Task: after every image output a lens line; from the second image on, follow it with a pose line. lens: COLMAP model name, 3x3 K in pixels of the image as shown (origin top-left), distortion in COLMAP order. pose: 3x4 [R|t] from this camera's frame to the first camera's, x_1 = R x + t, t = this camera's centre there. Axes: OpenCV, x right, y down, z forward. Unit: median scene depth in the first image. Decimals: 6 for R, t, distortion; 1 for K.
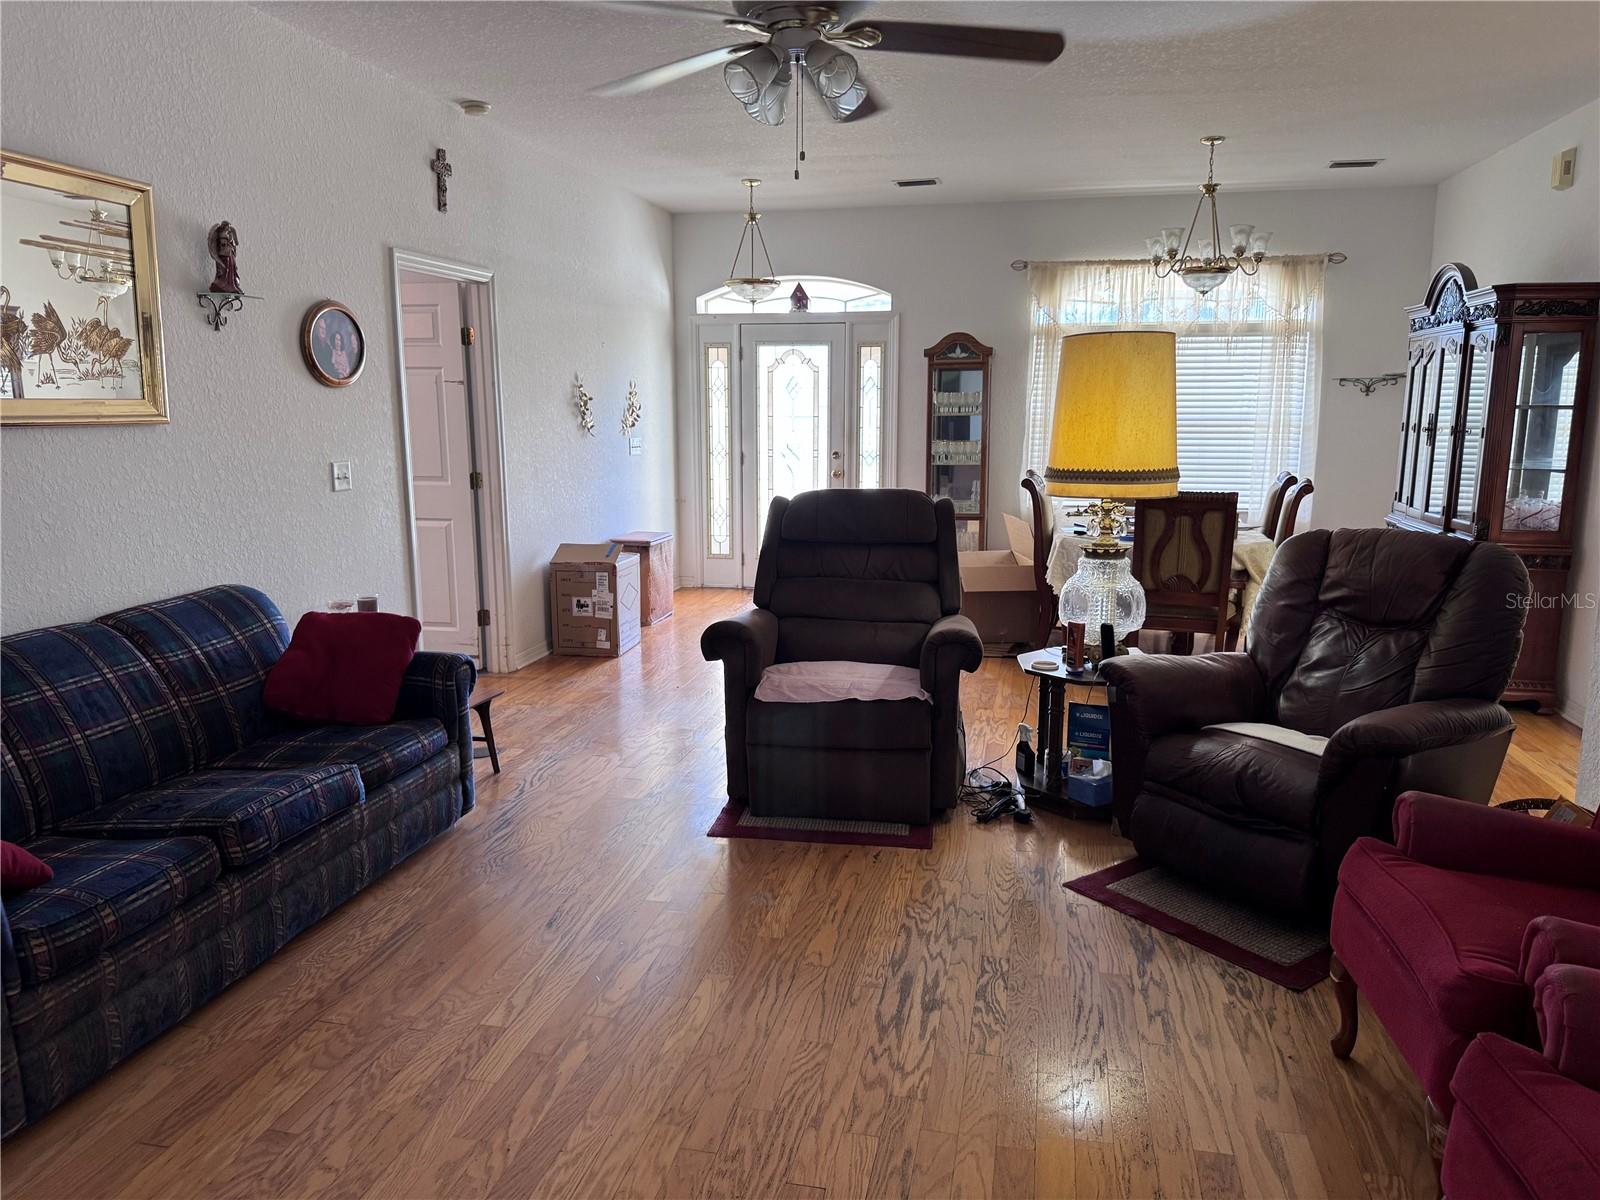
lens RADIAL K [[1137.6, 0, 770.3], [0, 1137.6, 624.1], [0, 0, 1]] dist [0.059612, -0.076540]
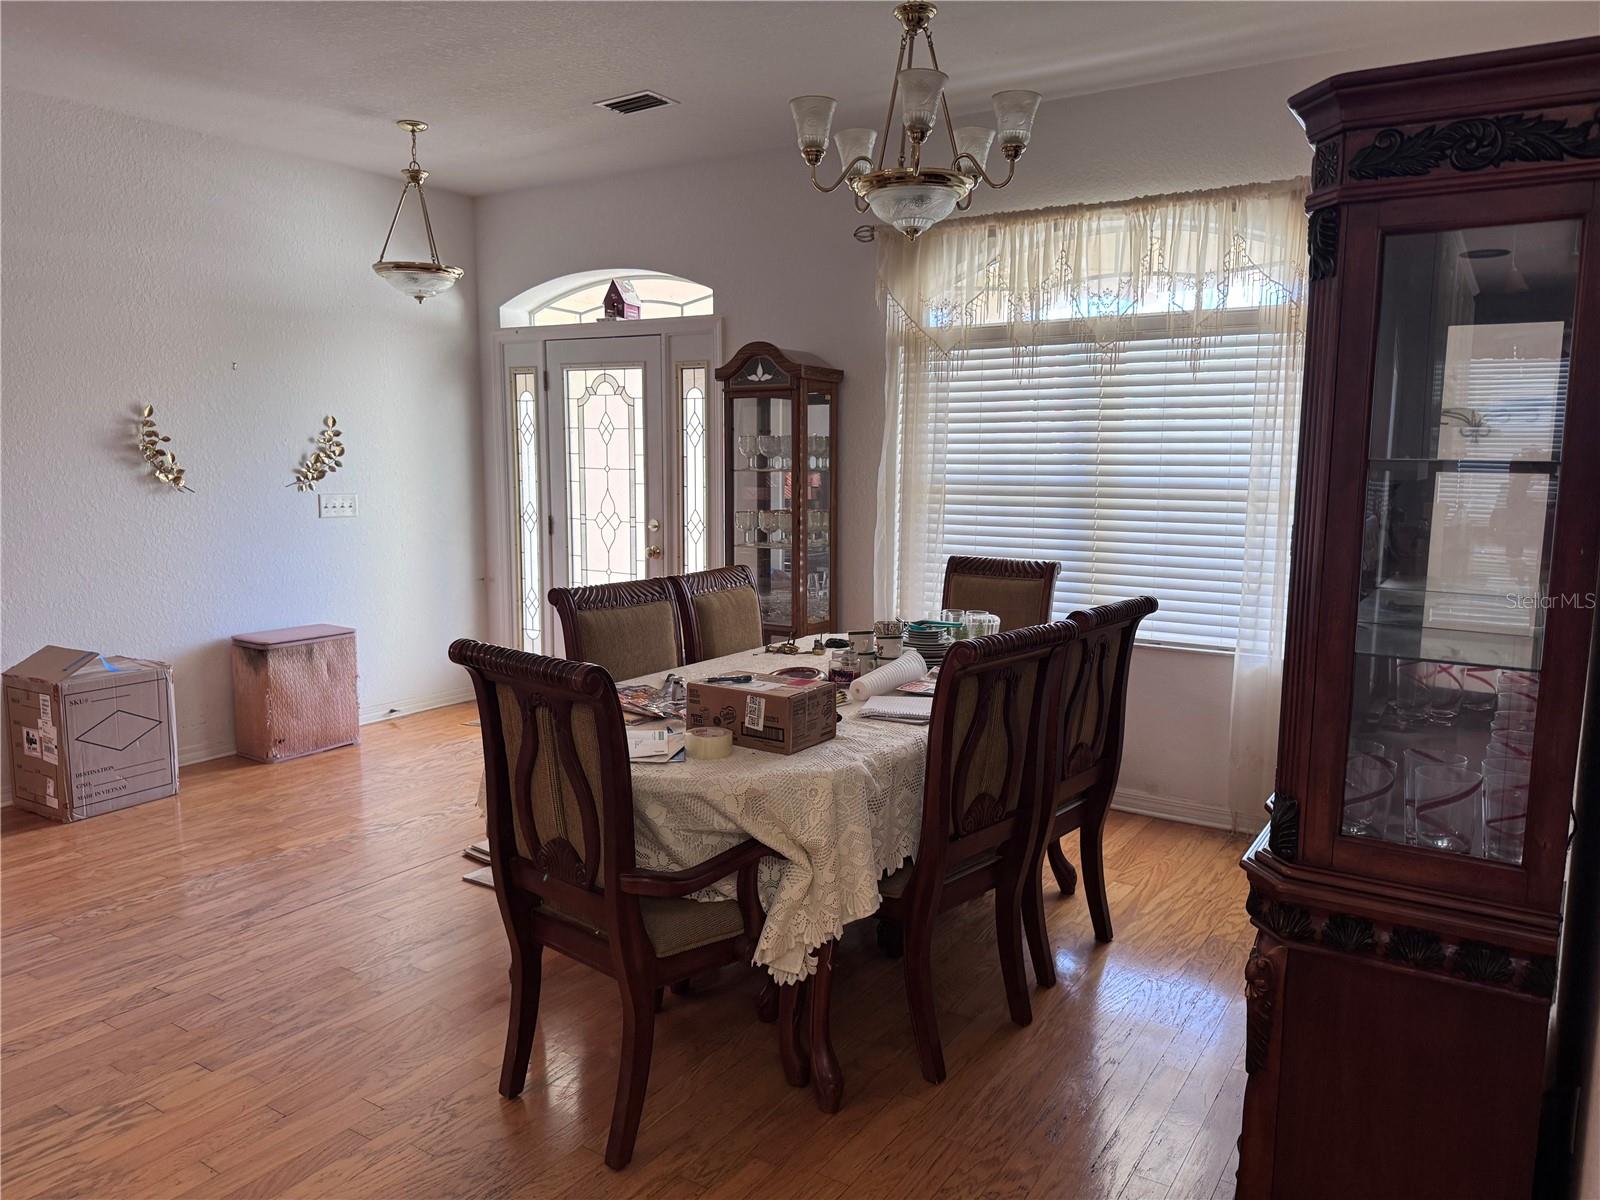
lens RADIAL K [[1137.6, 0, 774.9], [0, 1137.6, 598.0], [0, 0, 1]] dist [0.059612, -0.076540]
pose [[0.940152, 0.051385, -0.336858, 0.537652], [-0.074445, 0.995657, -0.055893, -0.107932], [0.332524, 0.077626, 0.939895, 0.574929]]
